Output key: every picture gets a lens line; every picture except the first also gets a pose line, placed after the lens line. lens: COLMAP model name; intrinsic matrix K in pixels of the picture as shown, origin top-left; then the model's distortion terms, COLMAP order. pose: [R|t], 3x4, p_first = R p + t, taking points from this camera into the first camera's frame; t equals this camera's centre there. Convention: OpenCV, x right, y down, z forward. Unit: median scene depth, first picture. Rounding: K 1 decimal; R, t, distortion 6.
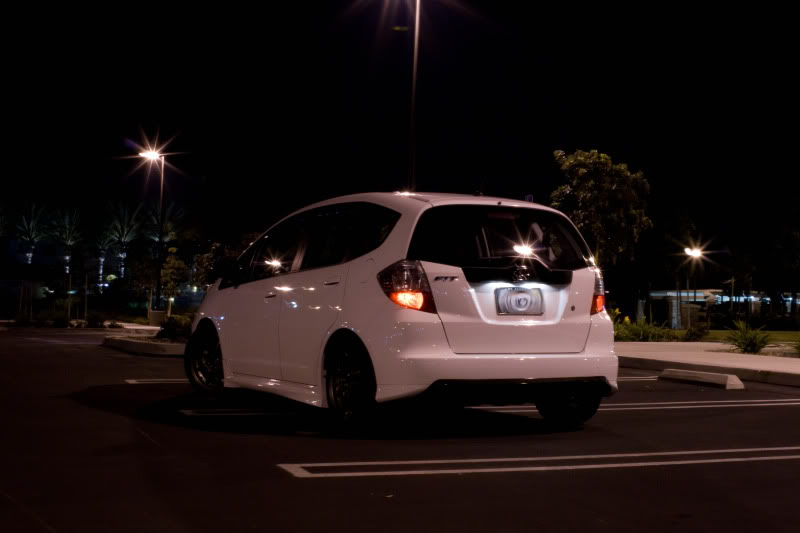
lens RADIAL K [[1301.9, 0, 400.0], [0, 1301.9, 266.5], [0, 0, 1]] dist [-0.044475, -0.005844]
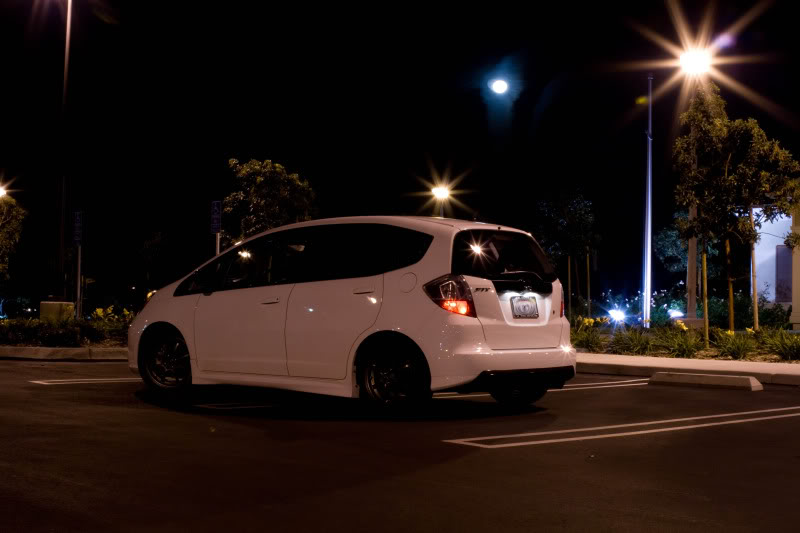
lens RADIAL K [[1301.9, 0, 400.0], [0, 1301.9, 266.5], [0, 0, 1]] dist [-0.044475, -0.005844]
pose [[0.926141, 0.005878, 0.377133, -0.479056], [-0.007195, 0.999972, 0.002084, -0.013963], [-0.377110, -0.004643, 0.926157, -0.114395]]
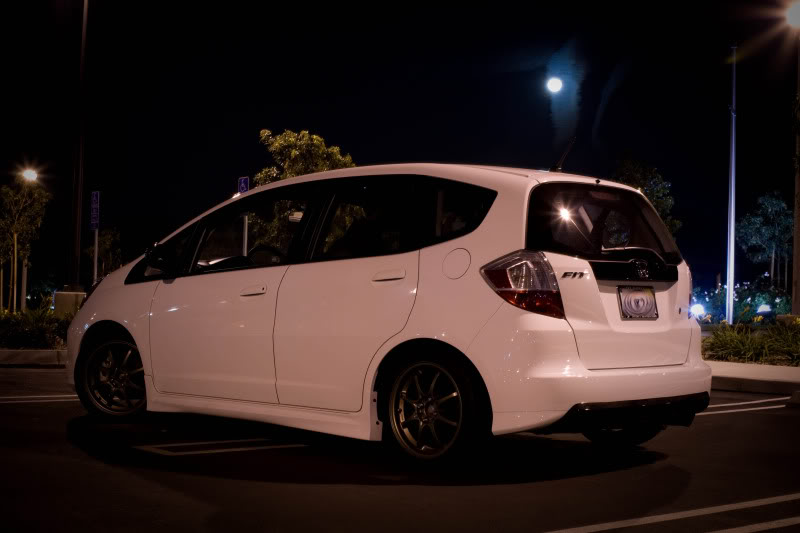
lens RADIAL K [[1301.9, 0, 400.0], [0, 1301.9, 266.5], [0, 0, 1]] dist [-0.044475, -0.005844]
pose [[0.942184, 0.007217, 0.335019, -0.310540], [-0.010711, 0.999906, 0.008583, -0.001317], [-0.334926, -0.011675, 0.942172, 0.277222]]
